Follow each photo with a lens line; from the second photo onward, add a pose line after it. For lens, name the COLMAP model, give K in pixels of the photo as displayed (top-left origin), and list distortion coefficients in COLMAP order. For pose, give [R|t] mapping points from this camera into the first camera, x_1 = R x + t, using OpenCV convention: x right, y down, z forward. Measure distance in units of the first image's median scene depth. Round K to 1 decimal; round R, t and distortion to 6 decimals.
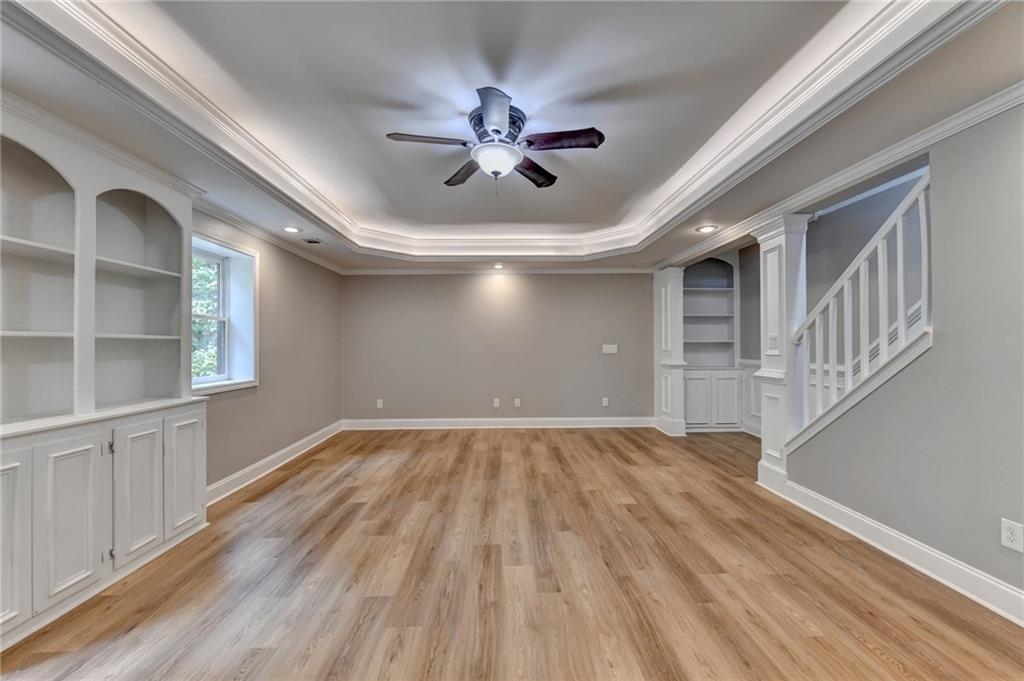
lens RADIAL K [[414.9, 0, 518.4], [0, 414.9, 349.2], [0, 0, 1]] dist [-0.006358, -0.000708]
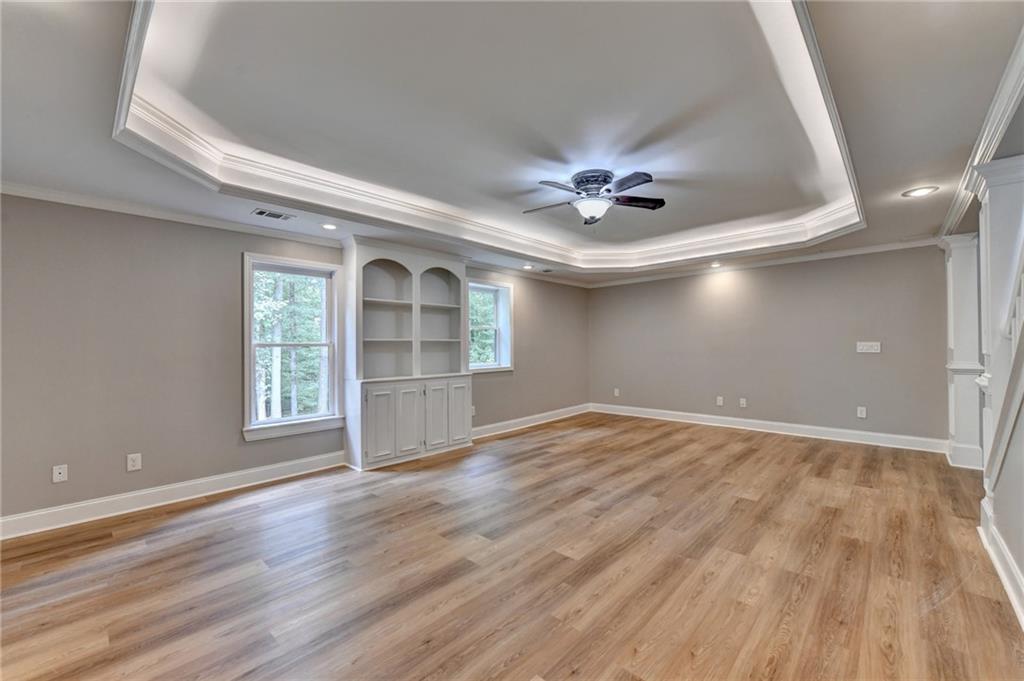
lens RADIAL K [[414.9, 0, 513.1], [0, 414.9, 360.3], [0, 0, 1]] dist [-0.006358, -0.000708]
pose [[0.702109, 0.023688, -0.711675, 0.665500], [-0.003537, 0.999550, 0.029781, 0.005122], [0.712061, -0.018392, 0.701877, -0.136326]]
